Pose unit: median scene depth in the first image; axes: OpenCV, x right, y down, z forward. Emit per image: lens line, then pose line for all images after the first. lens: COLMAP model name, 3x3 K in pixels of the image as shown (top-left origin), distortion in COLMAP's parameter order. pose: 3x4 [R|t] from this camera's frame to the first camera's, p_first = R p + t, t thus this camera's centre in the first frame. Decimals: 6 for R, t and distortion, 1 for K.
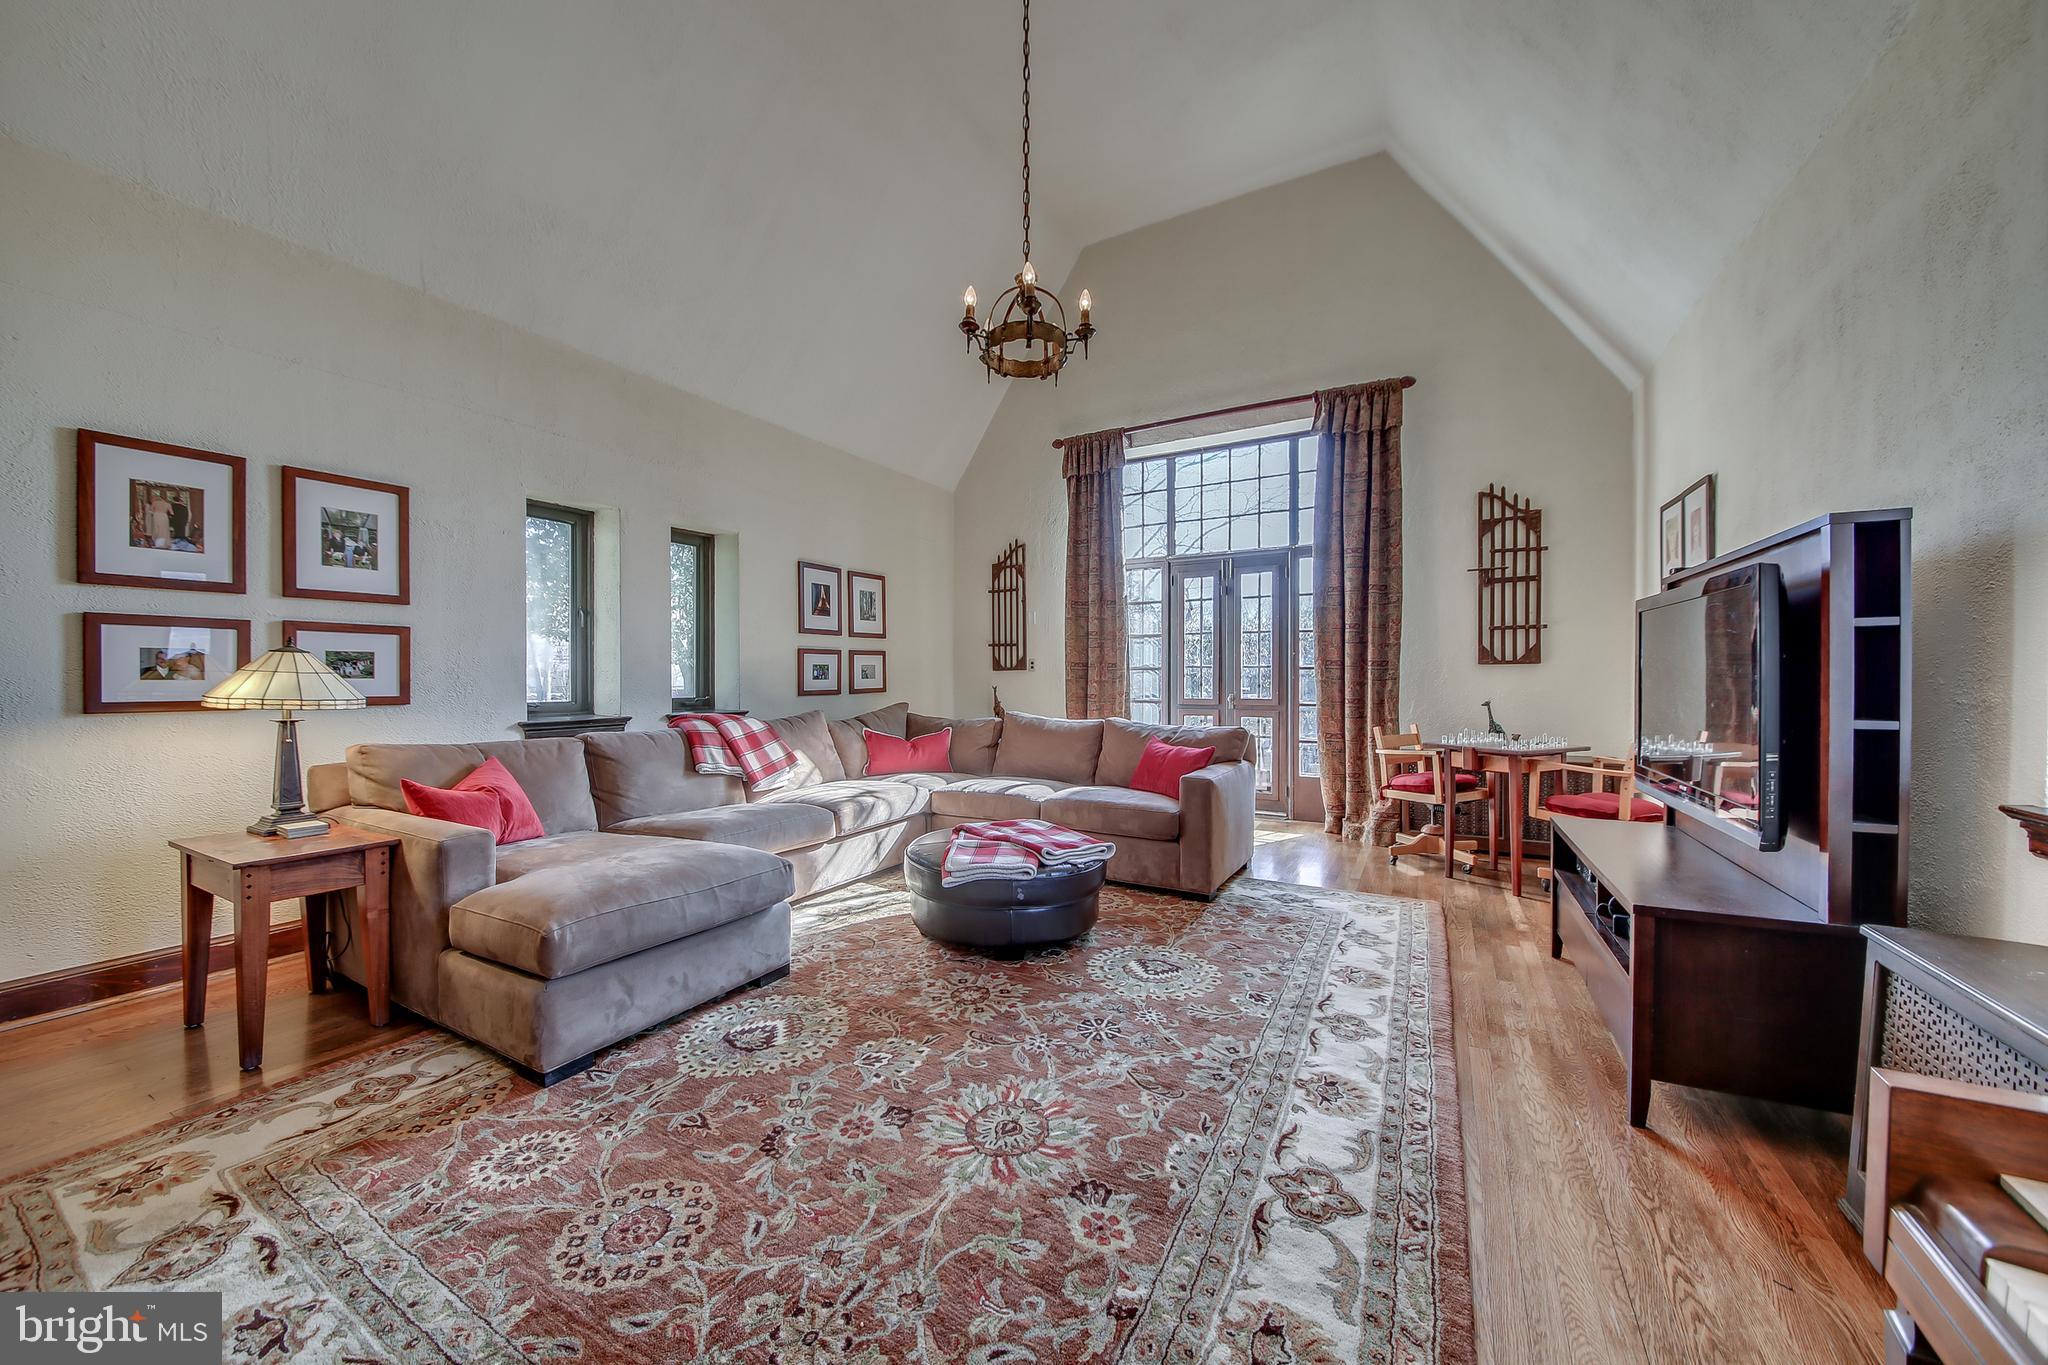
lens RADIAL K [[774.6, 0, 1032.4], [0, 774.6, 679.9], [0, 0, 1]] dist [0.016169, -0.004018]
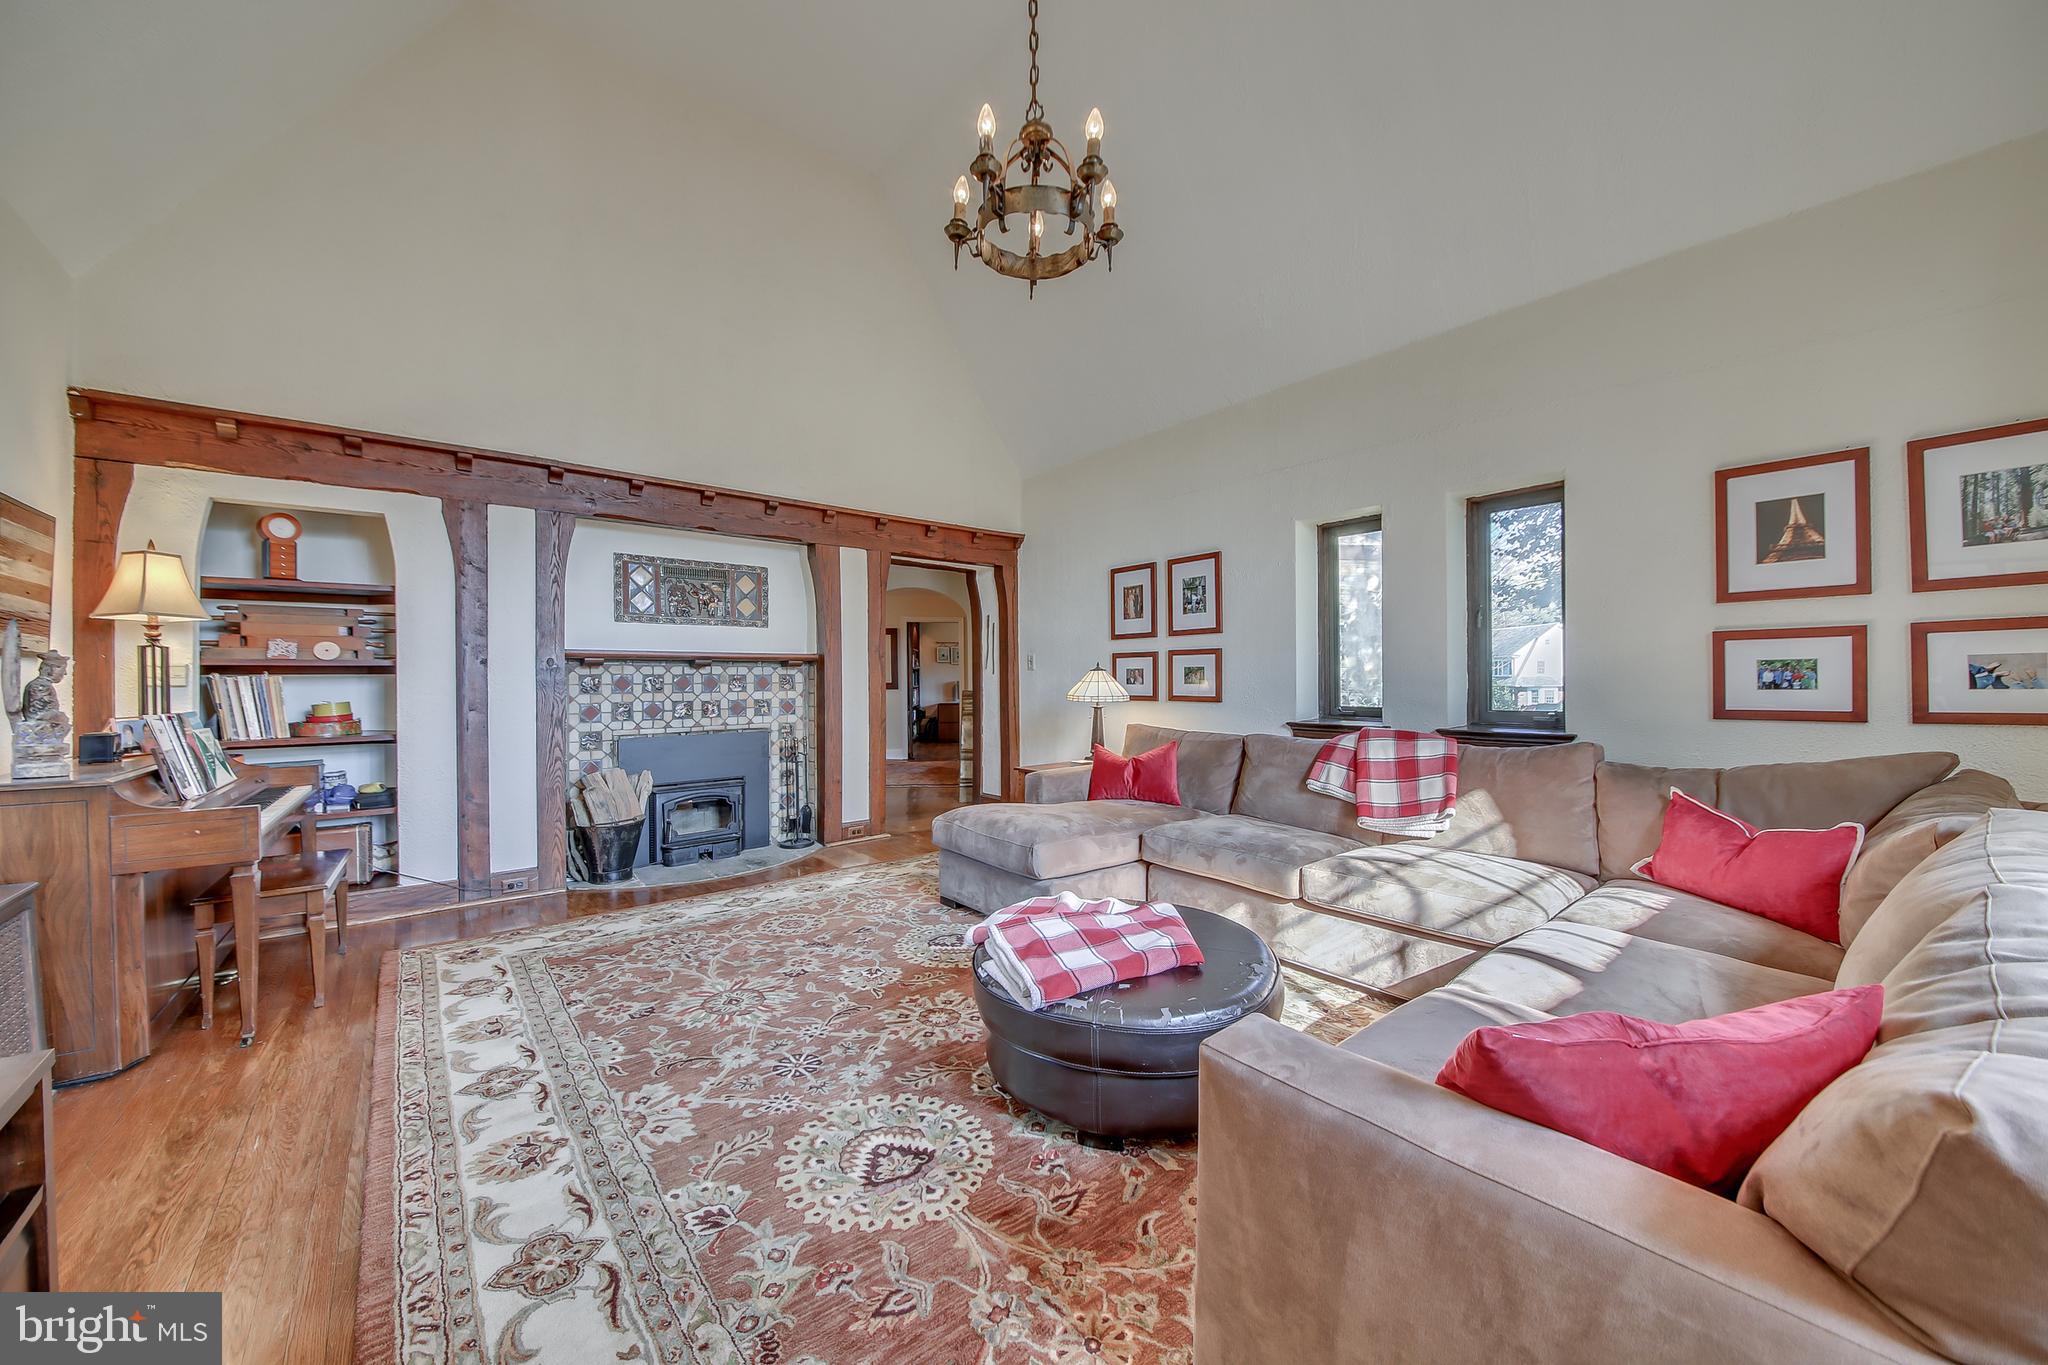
lens RADIAL K [[774.6, 0, 1044.5], [0, 774.6, 678.1], [0, 0, 1]] dist [0.016169, -0.004018]
pose [[-0.403782, 0.012814, -0.914765, 0.881494], [0.009585, 0.999906, 0.009776, -0.040096], [0.914805, -0.004820, -0.403867, 1.753485]]
